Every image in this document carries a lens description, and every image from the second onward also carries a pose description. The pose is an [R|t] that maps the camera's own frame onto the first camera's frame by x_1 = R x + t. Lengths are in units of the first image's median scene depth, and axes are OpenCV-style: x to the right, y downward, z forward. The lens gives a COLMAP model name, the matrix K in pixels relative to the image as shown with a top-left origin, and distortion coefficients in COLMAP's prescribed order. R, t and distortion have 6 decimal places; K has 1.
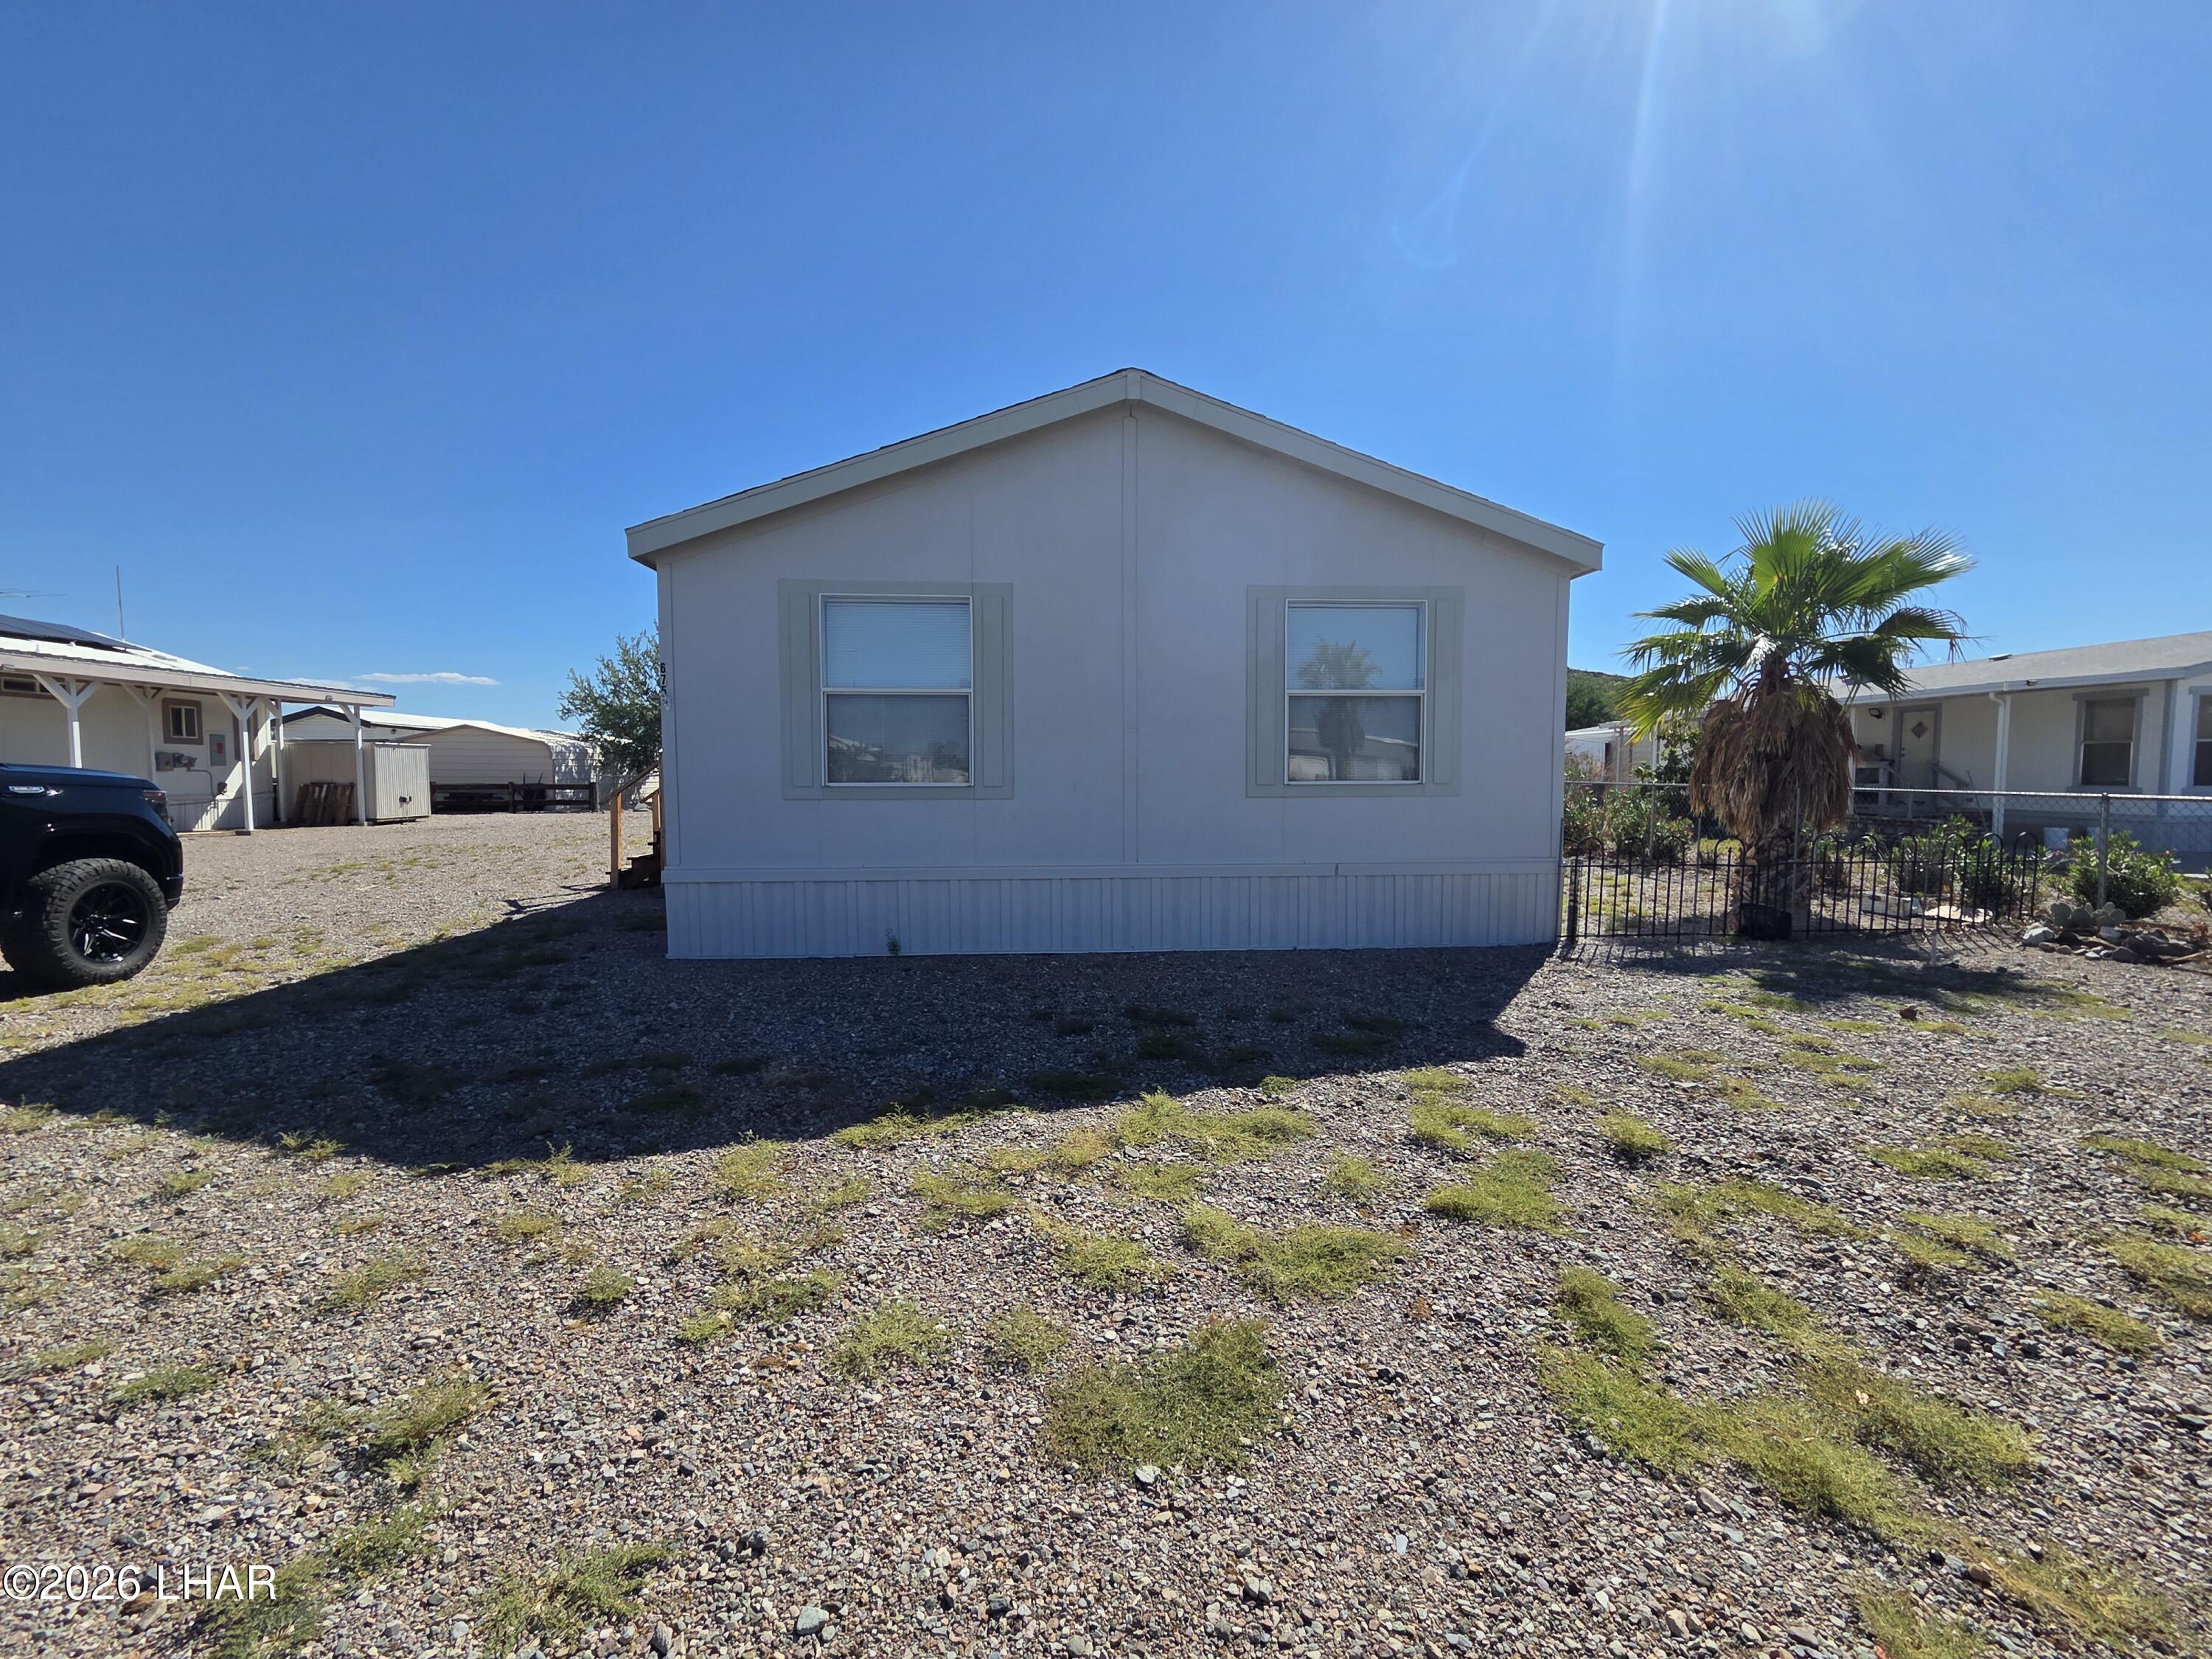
lens RADIAL K [[910.6, 0, 1102.2], [0, 910.6, 827.0], [0, 0, 1]] dist [0.003360, -0.001834]
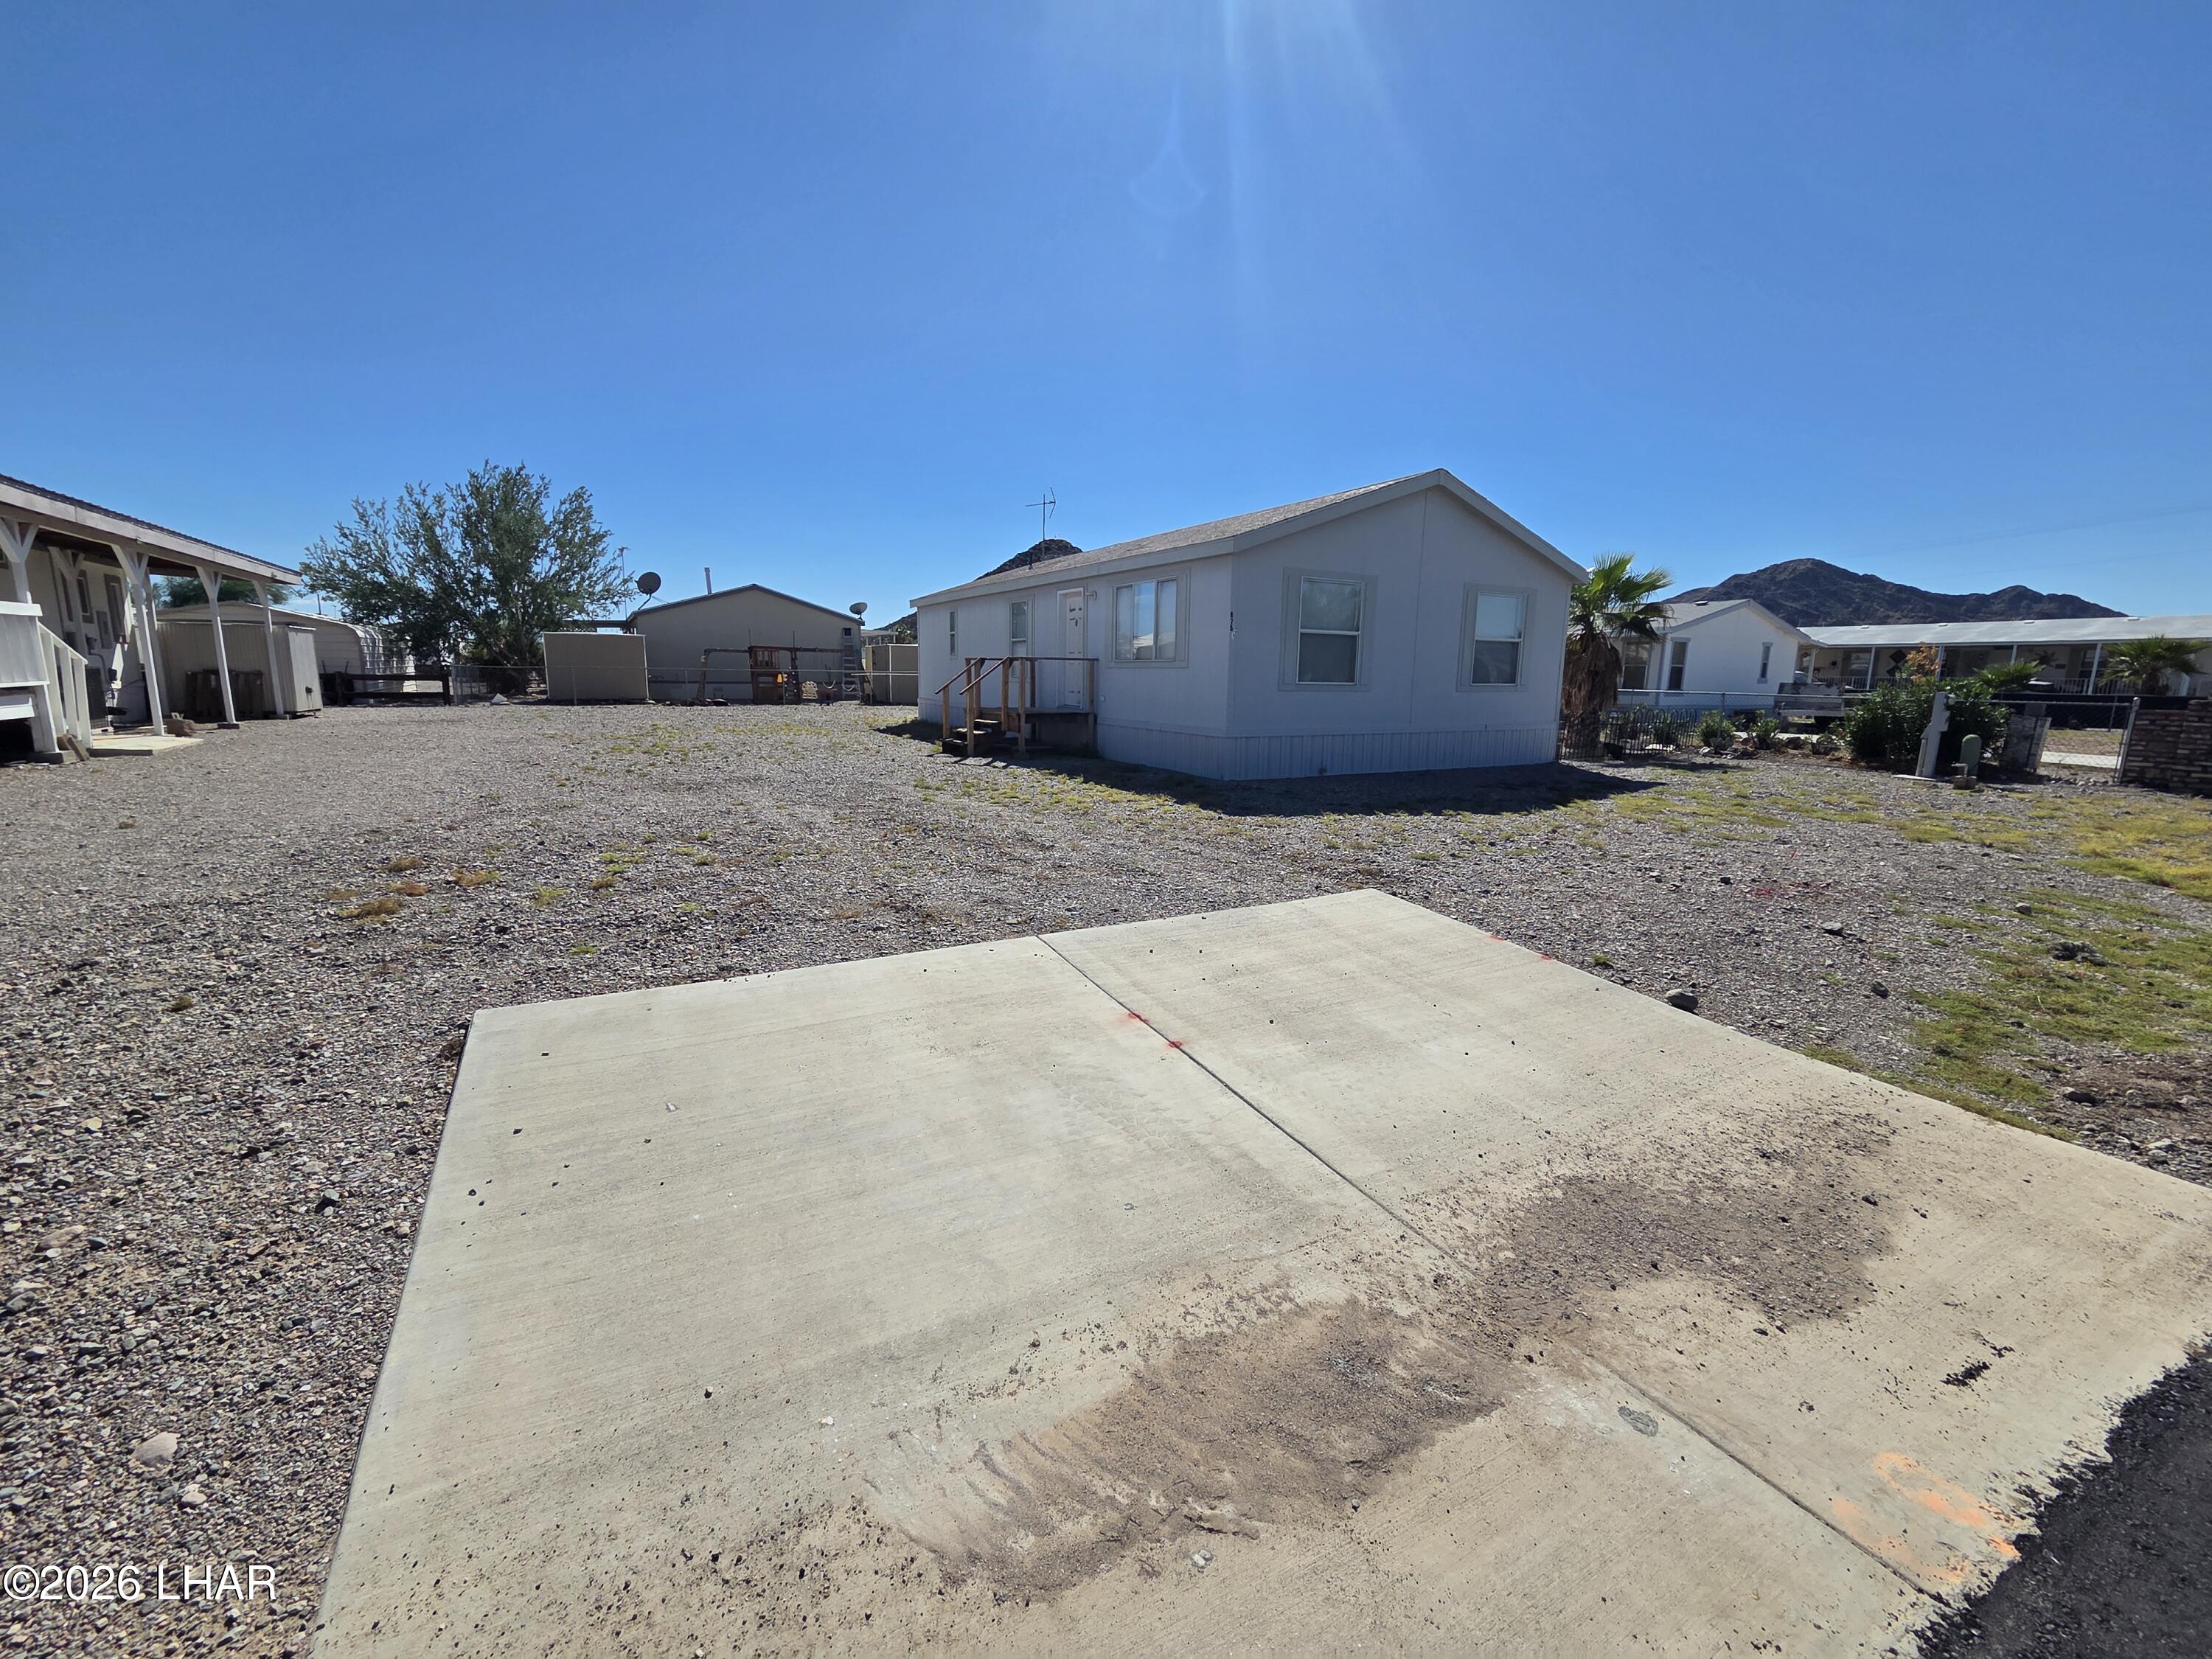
lens RADIAL K [[910.6, 0, 1113.3], [0, 910.6, 815.7], [0, 0, 1]] dist [0.003360, -0.001834]
pose [[0.901030, -0.052434, 0.430577, -0.544010], [0.009873, 0.994889, 0.100495, 0.012133], [-0.433645, -0.086298, 0.896942, -0.186816]]
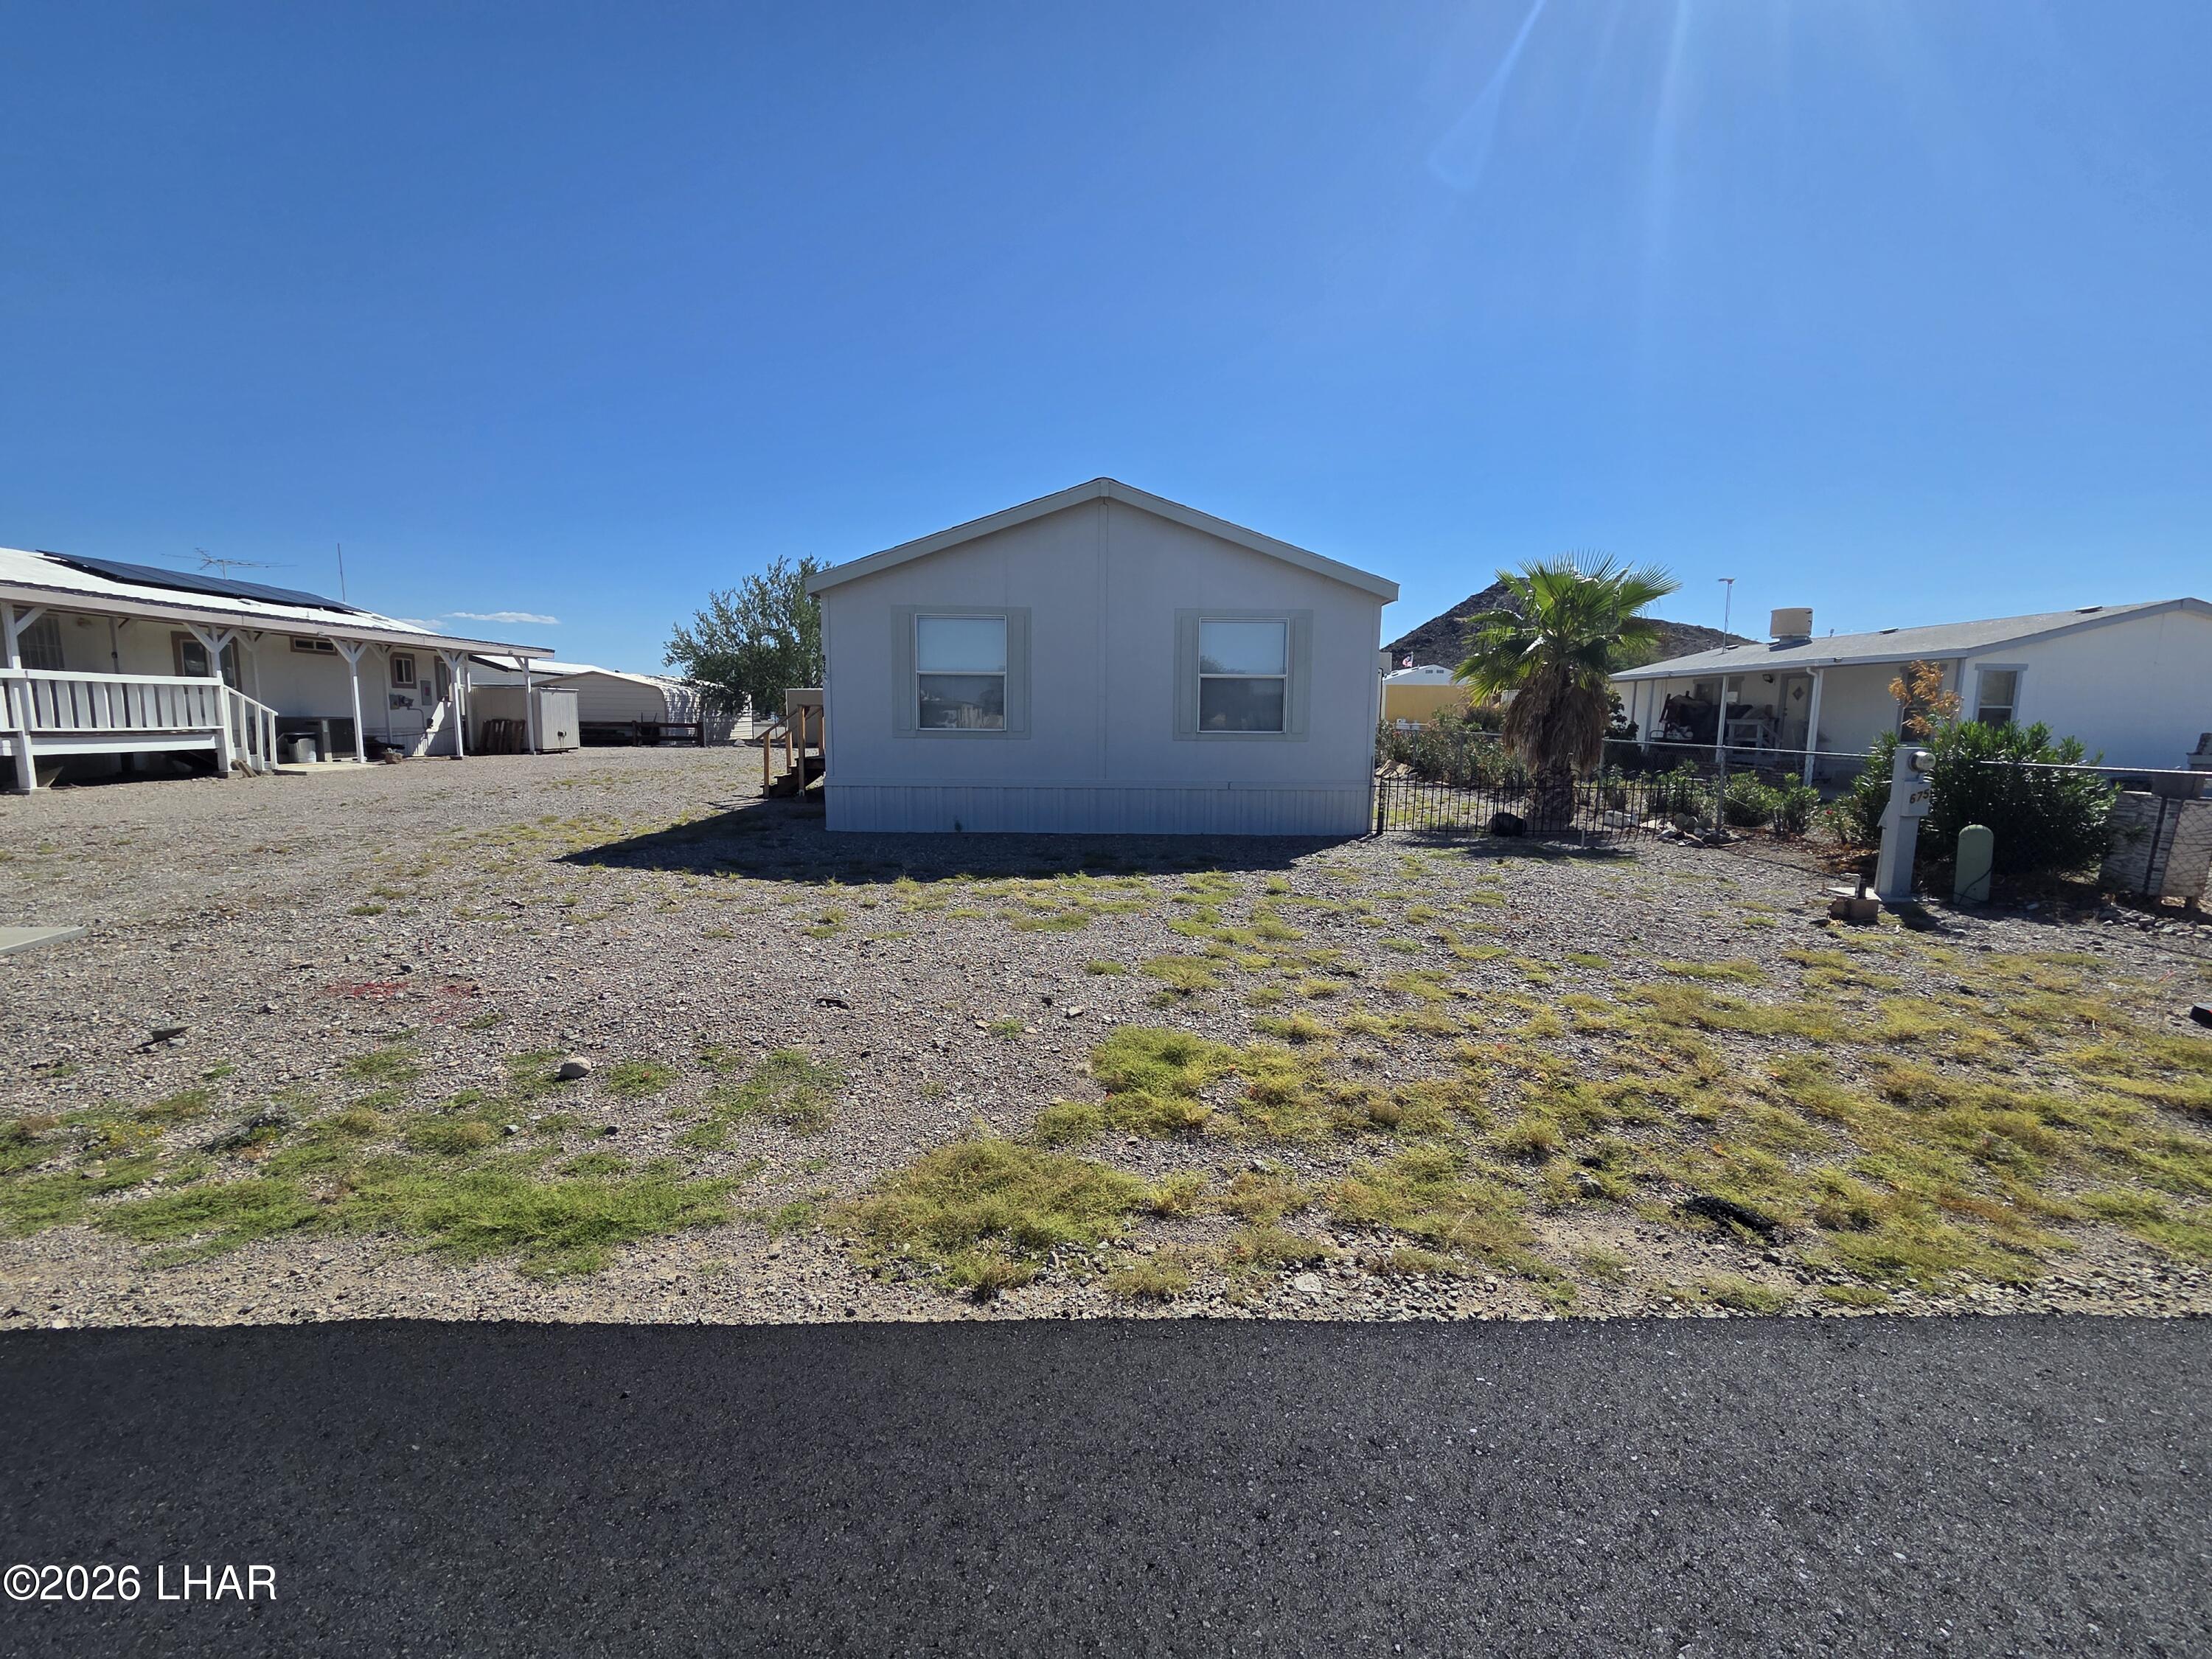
lens RADIAL K [[910.6, 0, 1108.9], [0, 910.6, 829.5], [0, 0, 1]] dist [0.003360, -0.001834]
pose [[0.998642, 0.019160, -0.048440, 0.049201], [-0.016061, 0.997848, 0.063573, 0.010144], [0.049553, -0.062709, 0.996801, -0.250862]]
